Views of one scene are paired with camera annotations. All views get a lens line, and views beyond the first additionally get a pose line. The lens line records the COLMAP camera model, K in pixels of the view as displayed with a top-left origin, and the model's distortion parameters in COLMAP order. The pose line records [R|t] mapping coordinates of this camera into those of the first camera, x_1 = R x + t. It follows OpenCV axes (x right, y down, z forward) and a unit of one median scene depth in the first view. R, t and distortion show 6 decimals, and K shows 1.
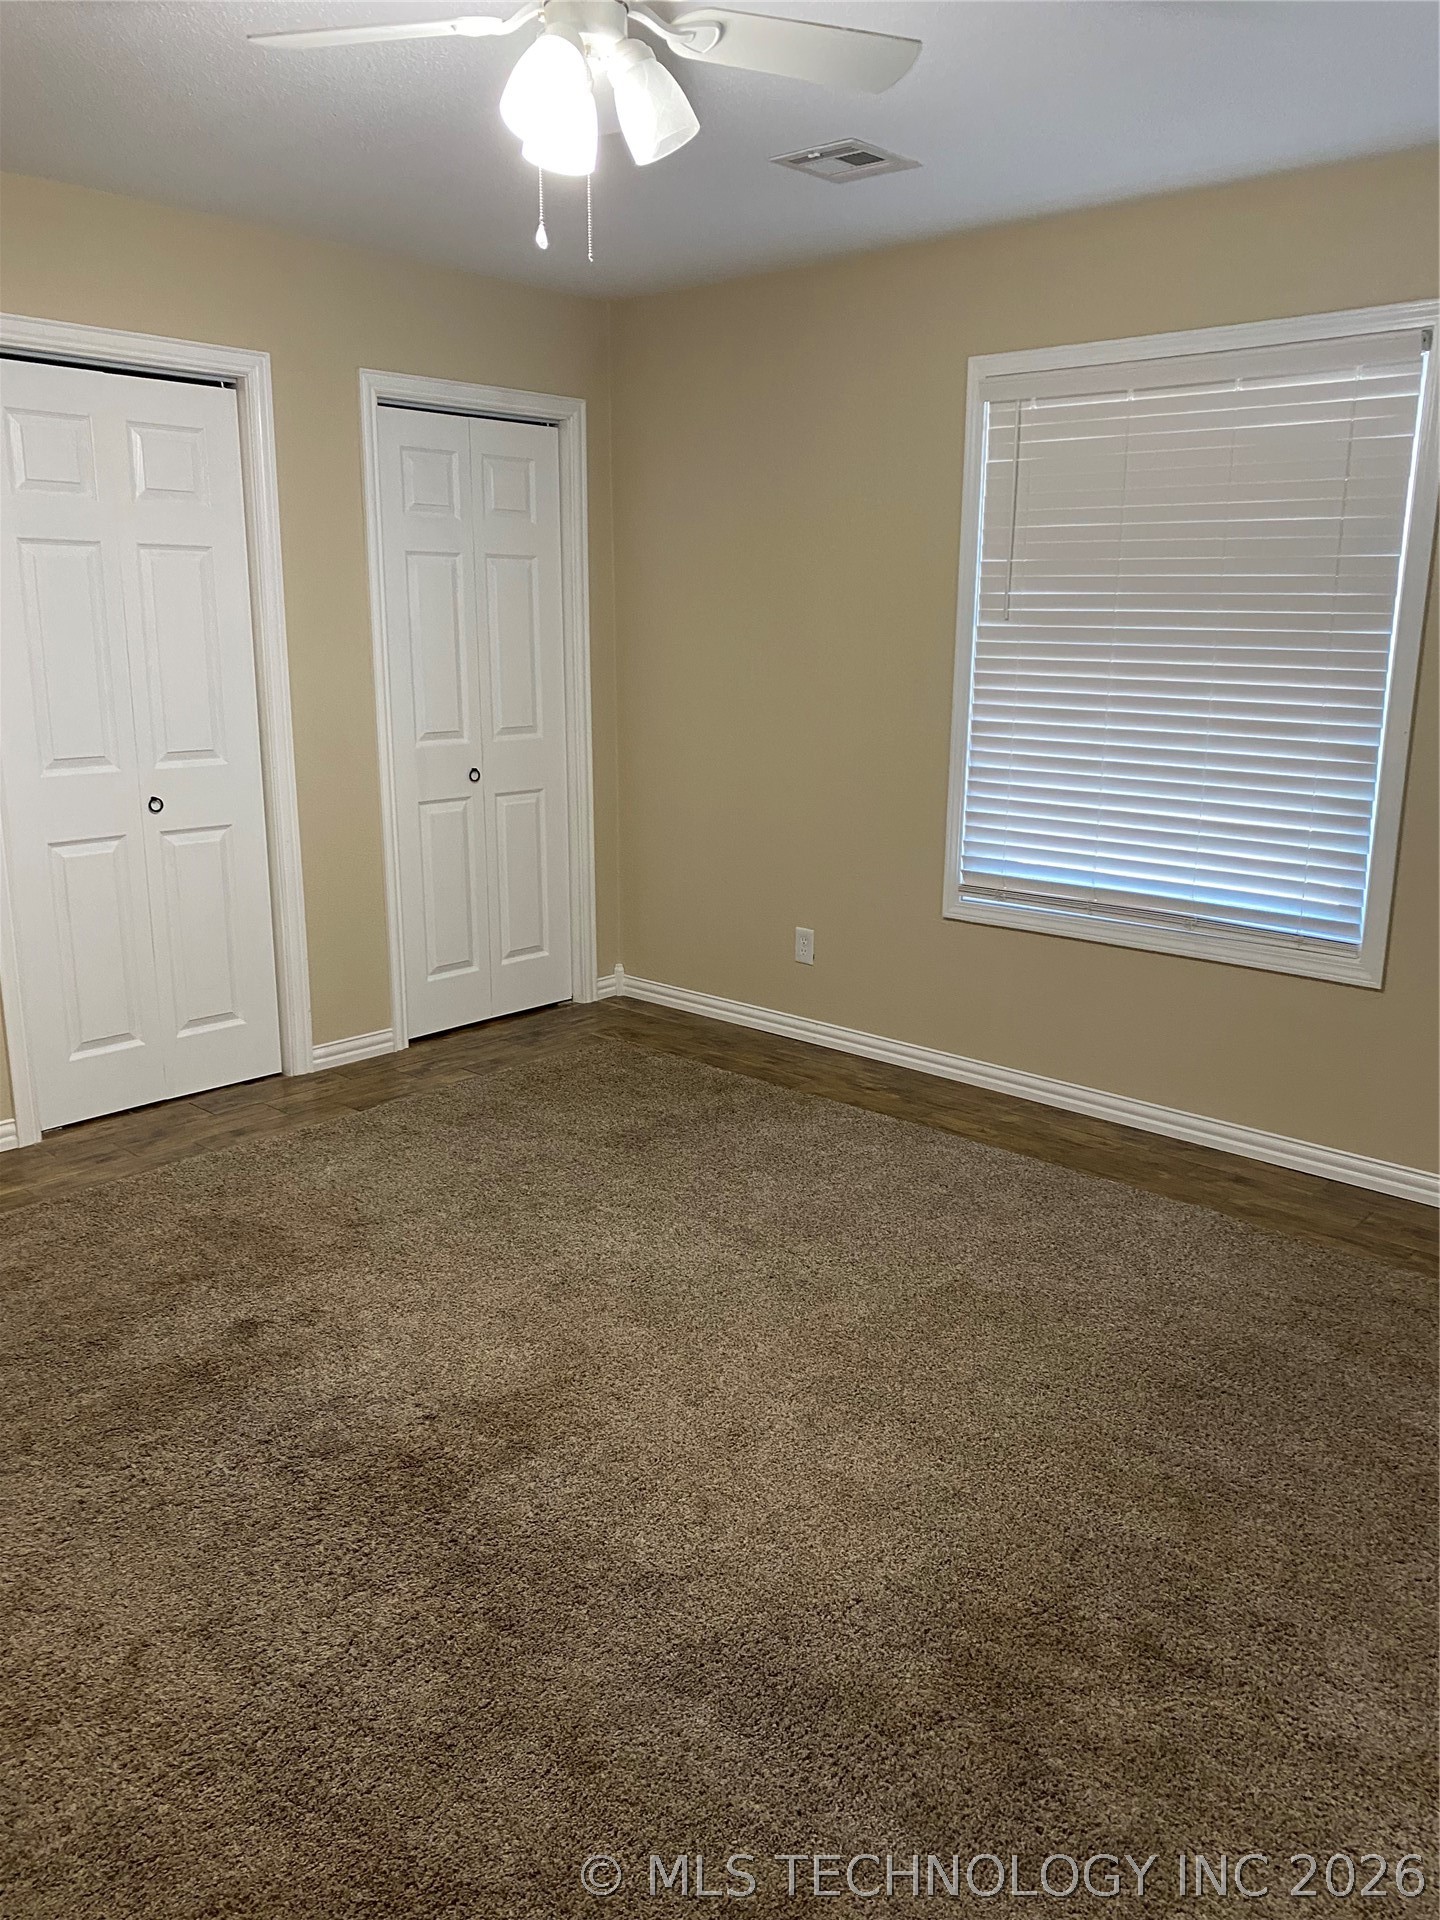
lens RADIAL K [[1473.0, 0, 720.0], [0, 1473.0, 960.0], [0, 0, 1]] dist [0.004743, 0.002587]
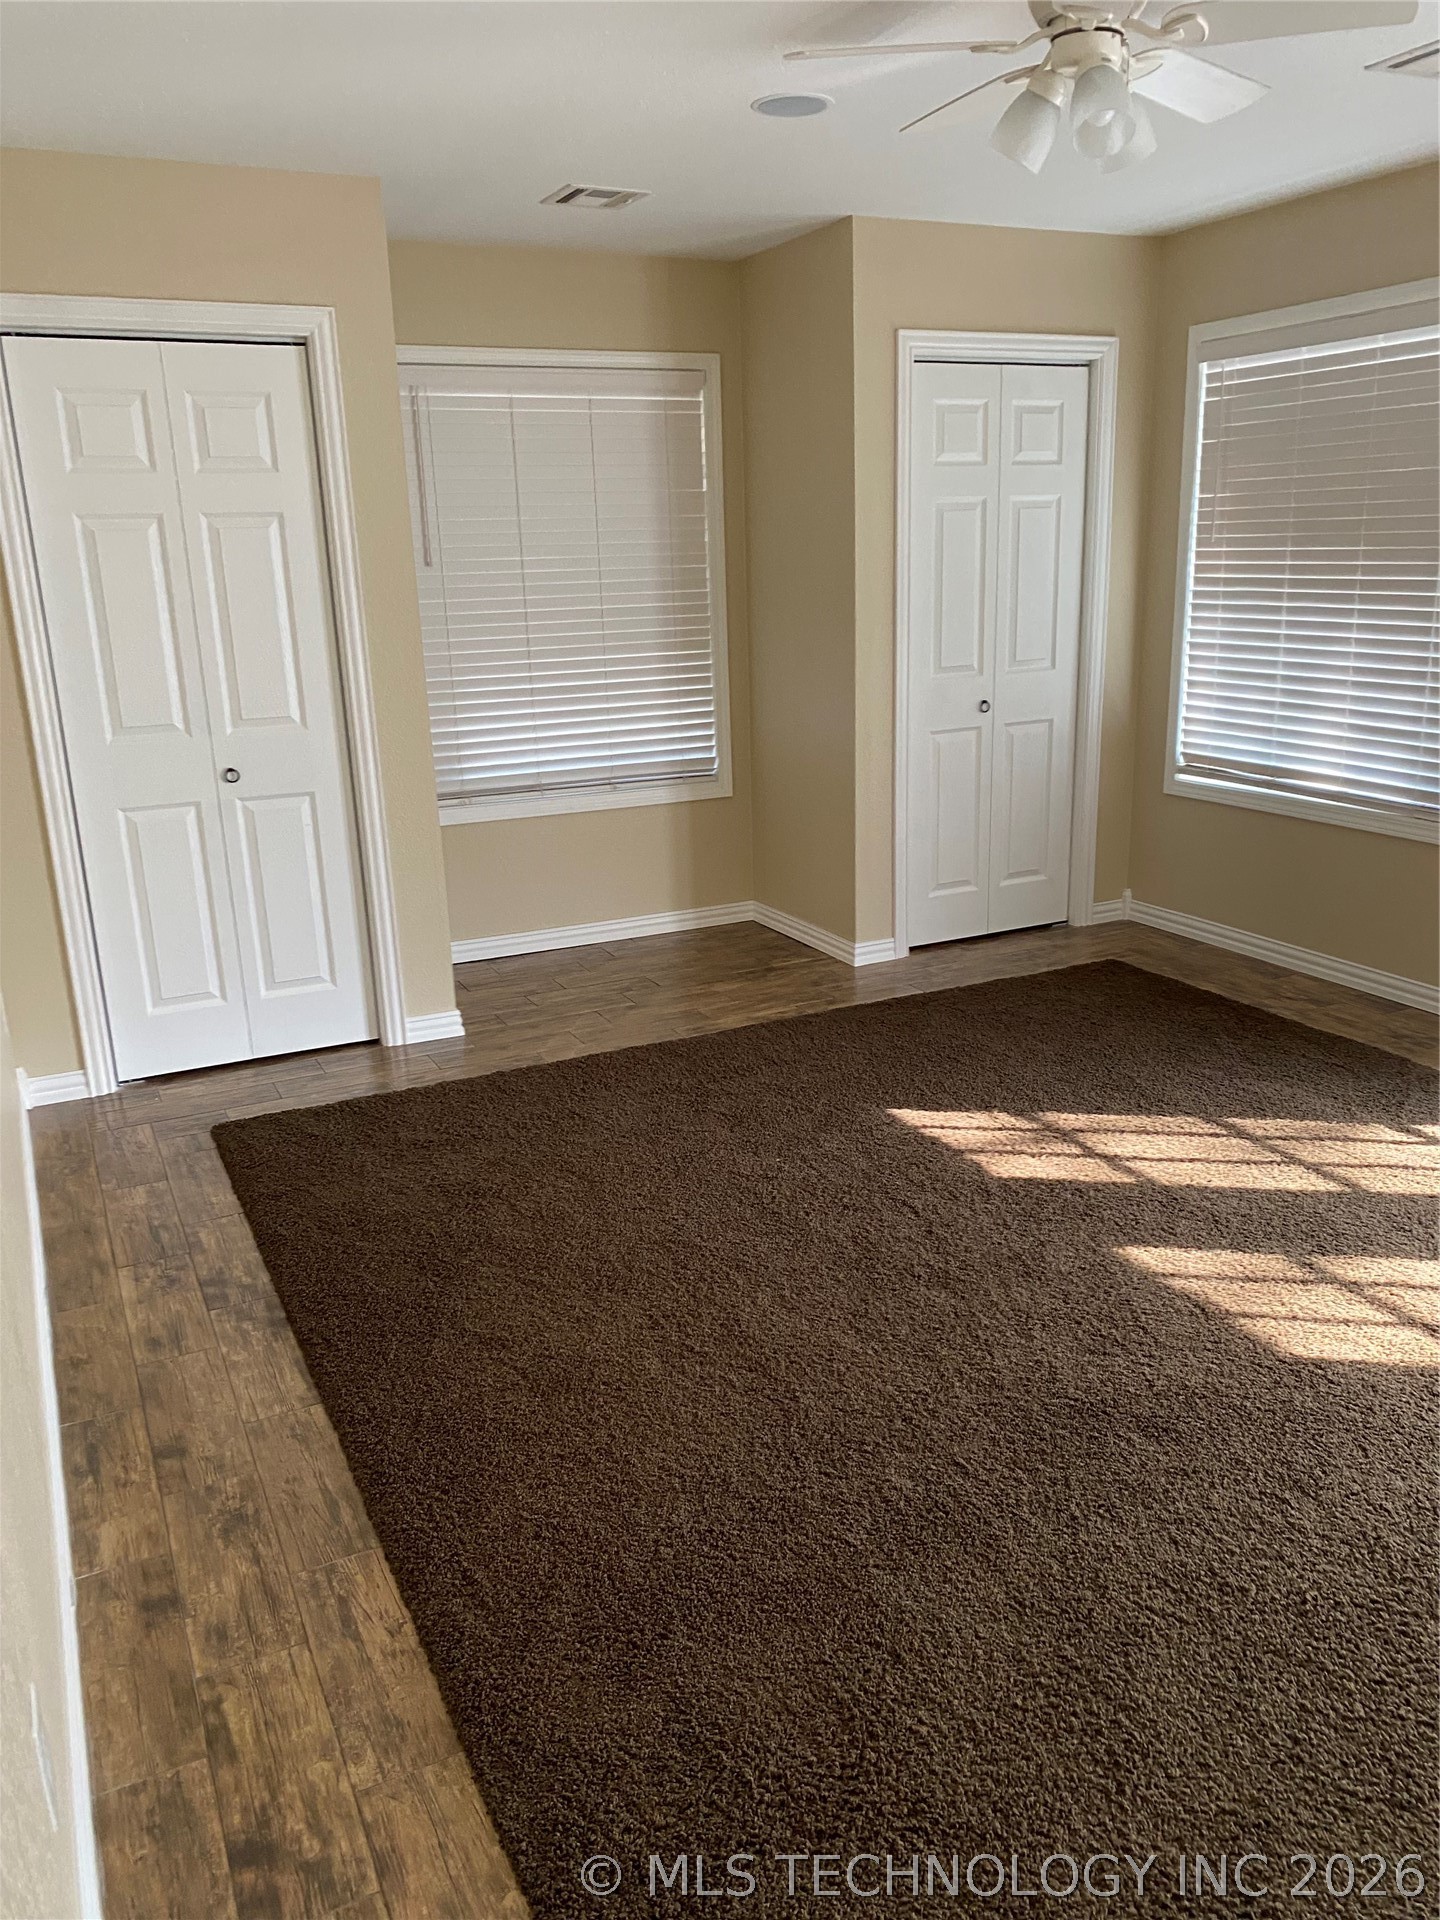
lens RADIAL K [[1473.0, 0, 720.0], [0, 1473.0, 960.0], [0, 0, 1]] dist [0.004743, 0.002587]
pose [[0.923598, 0.048557, -0.380275, 0.076132], [-0.033740, 0.998393, 0.045537, 0.017366], [0.381875, -0.029228, 0.923752, -0.071666]]
